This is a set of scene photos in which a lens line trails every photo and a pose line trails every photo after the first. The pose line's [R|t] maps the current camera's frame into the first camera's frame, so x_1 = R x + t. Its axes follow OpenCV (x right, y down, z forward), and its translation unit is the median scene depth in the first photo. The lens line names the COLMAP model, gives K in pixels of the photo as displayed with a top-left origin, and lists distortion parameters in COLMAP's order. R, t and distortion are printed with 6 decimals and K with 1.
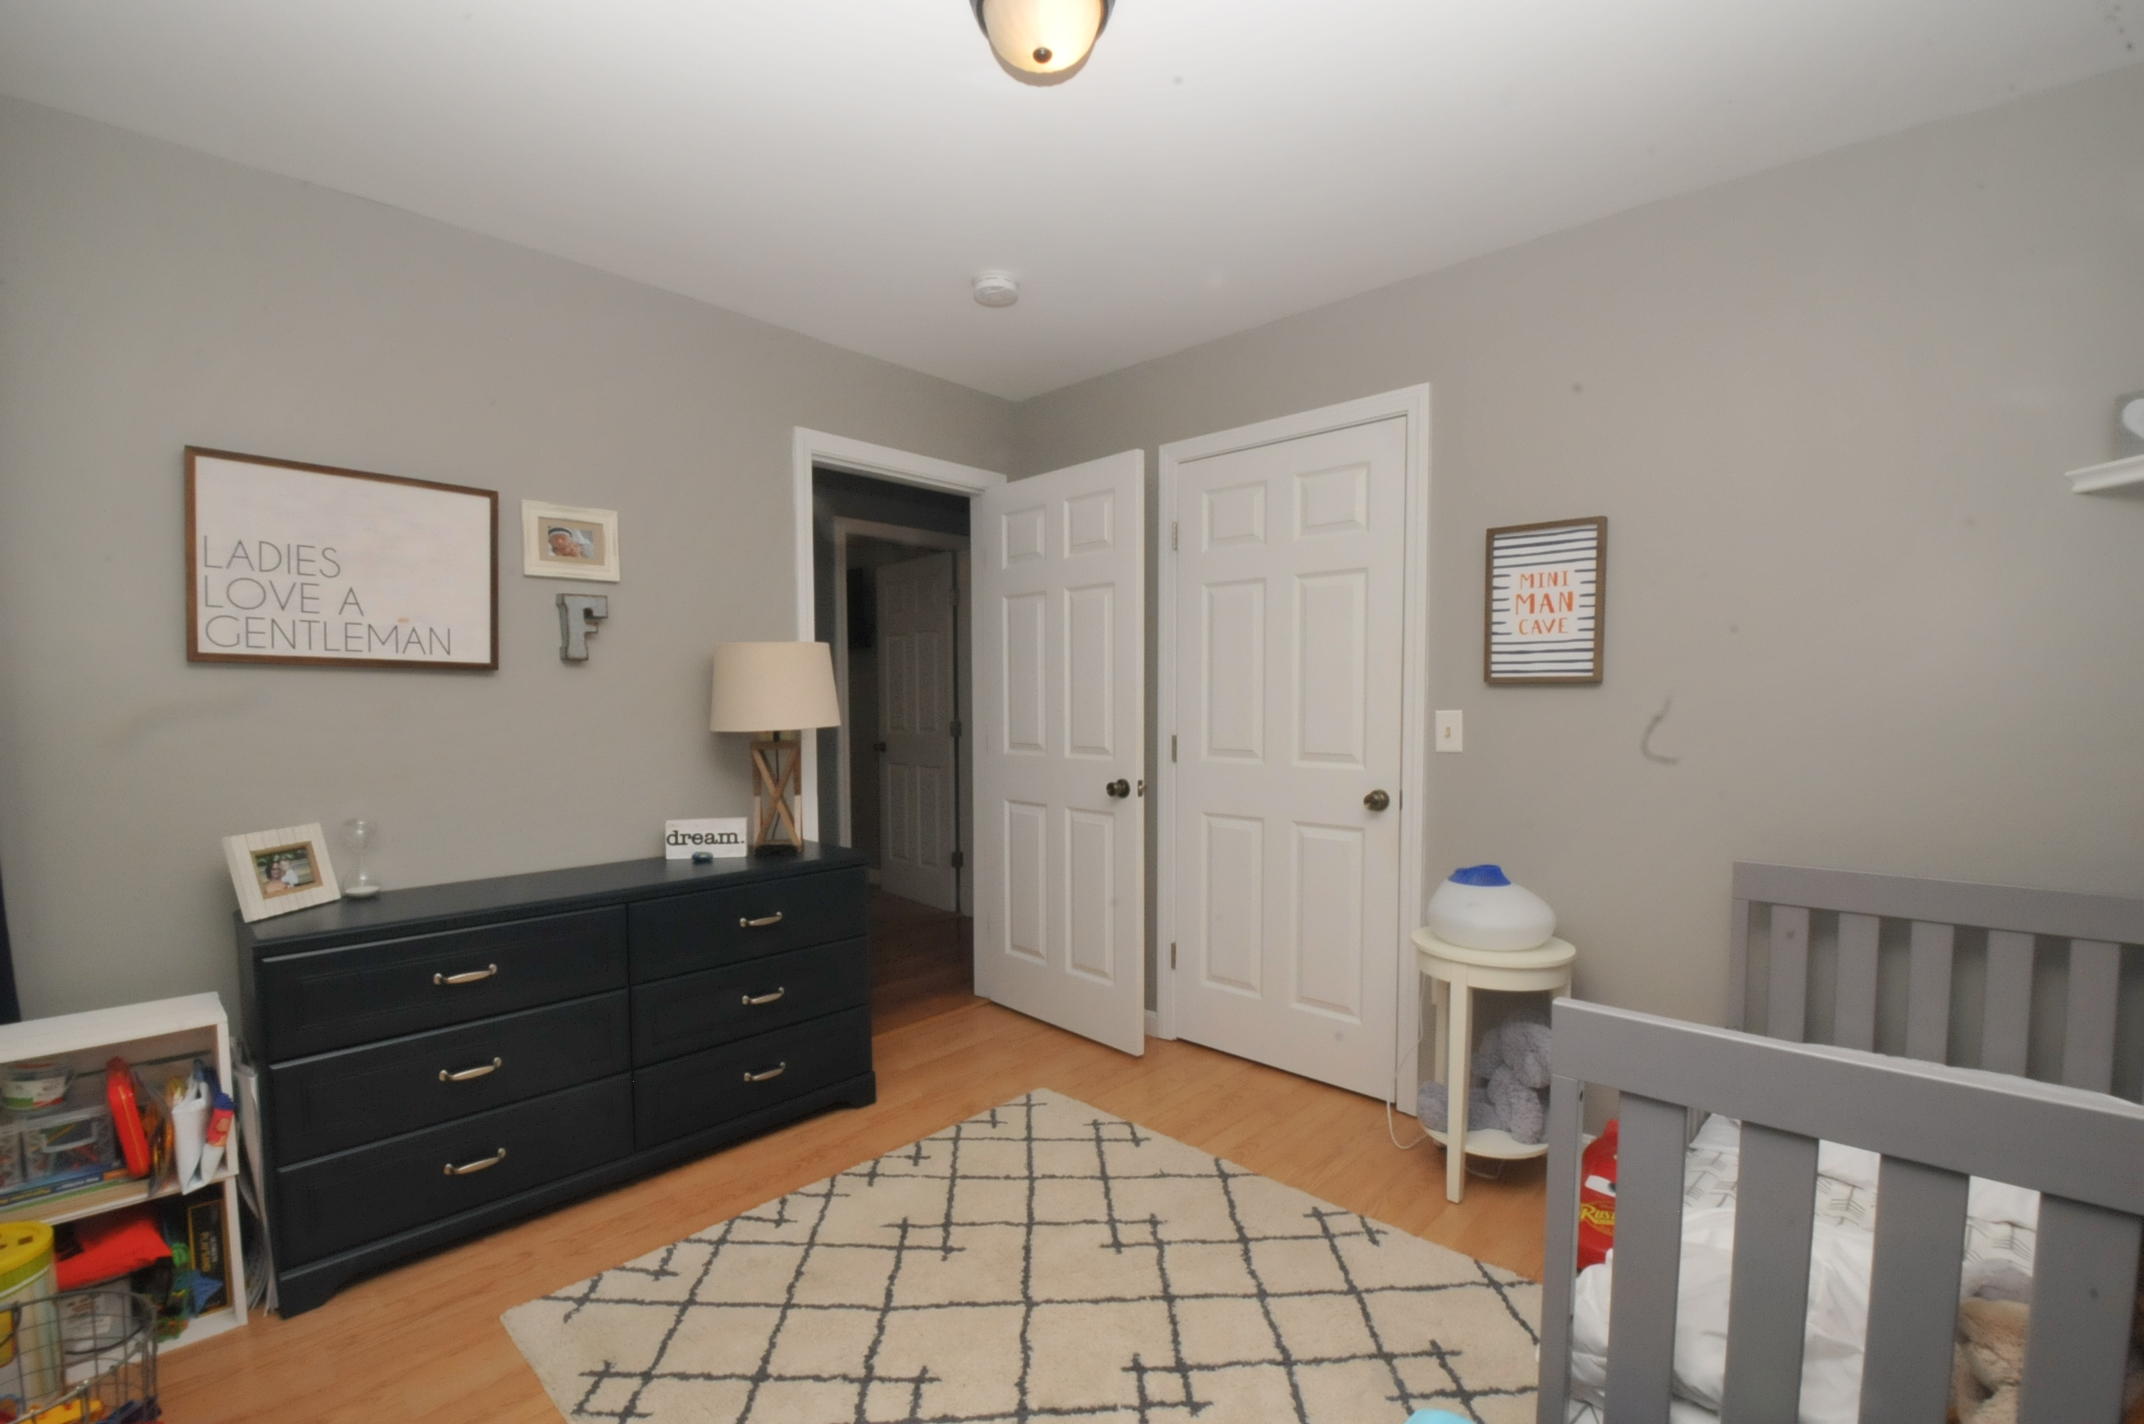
lens RADIAL K [[913.6, 0, 1072.0], [0, 913.6, 712.0], [0, 0, 1]] dist [-0.022621, -0.006271]
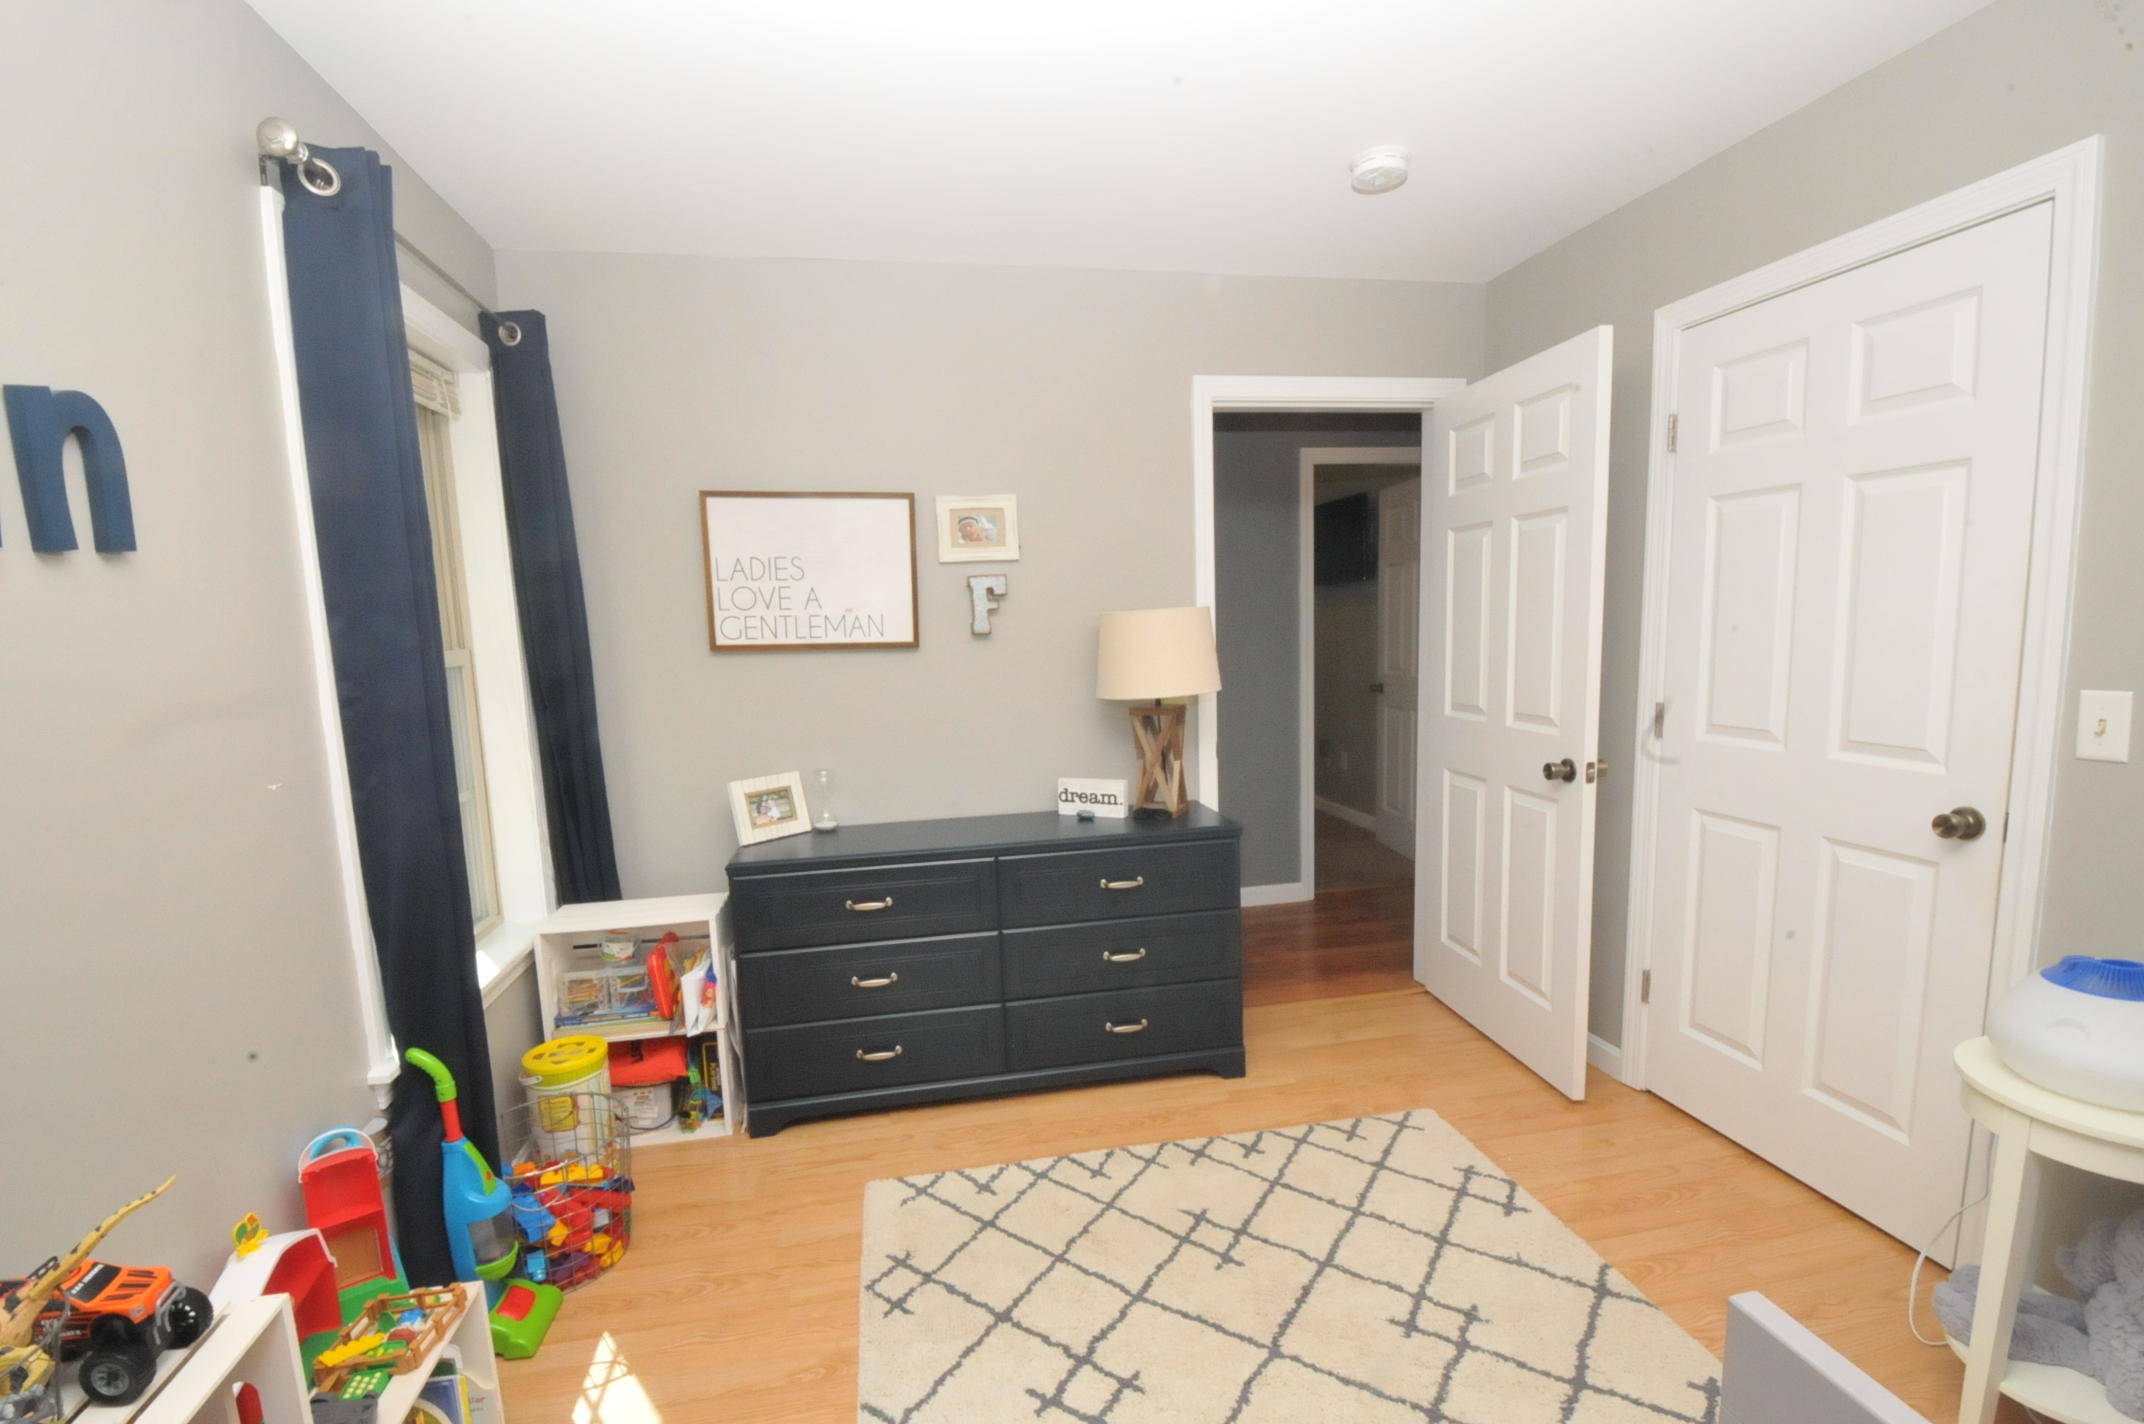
lens RADIAL K [[927.6, 0, 1064.0], [0, 927.6, 718.3], [0, 0, 1]] dist [0.003078, -0.021290]
pose [[0.807894, 0.036152, -0.588218, 0.258506], [0.020742, 0.995754, 0.089687, -0.064423], [0.588962, -0.084659, 0.803714, 0.143698]]
